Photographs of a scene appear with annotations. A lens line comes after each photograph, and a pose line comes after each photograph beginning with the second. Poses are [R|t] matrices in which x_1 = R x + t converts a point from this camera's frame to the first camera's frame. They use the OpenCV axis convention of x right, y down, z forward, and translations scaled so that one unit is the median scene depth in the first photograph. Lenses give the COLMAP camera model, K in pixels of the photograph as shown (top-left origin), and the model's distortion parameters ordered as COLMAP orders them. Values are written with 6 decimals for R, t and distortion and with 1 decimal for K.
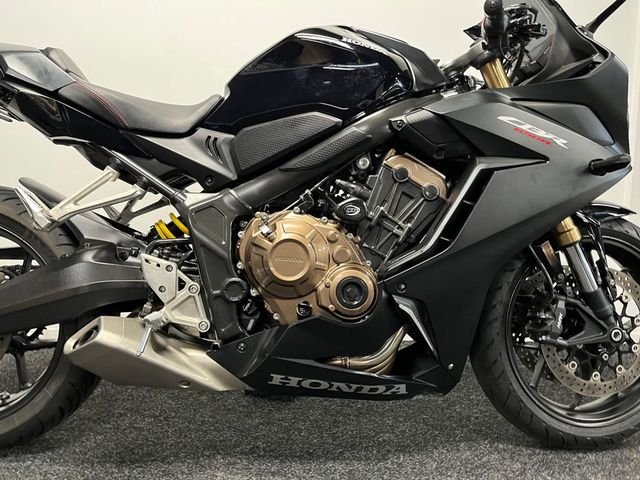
lens RADIAL K [[489.1, 0, 320.0], [0, 489.1, 240.0], [0, 0, 1]] dist [0.089207, -0.110252]
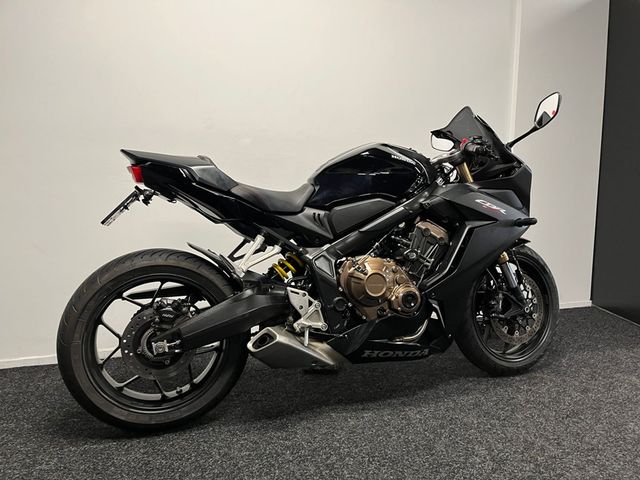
lens RADIAL K [[489.1, 0, 320.0], [0, 489.1, 240.0], [0, 0, 1]] dist [0.089207, -0.110252]
pose [[0.961004, -0.056282, 0.270745, -0.684271], [0.053144, 0.998408, 0.018914, -0.155060], [-0.271379, -0.003788, 0.962465, -0.610754]]
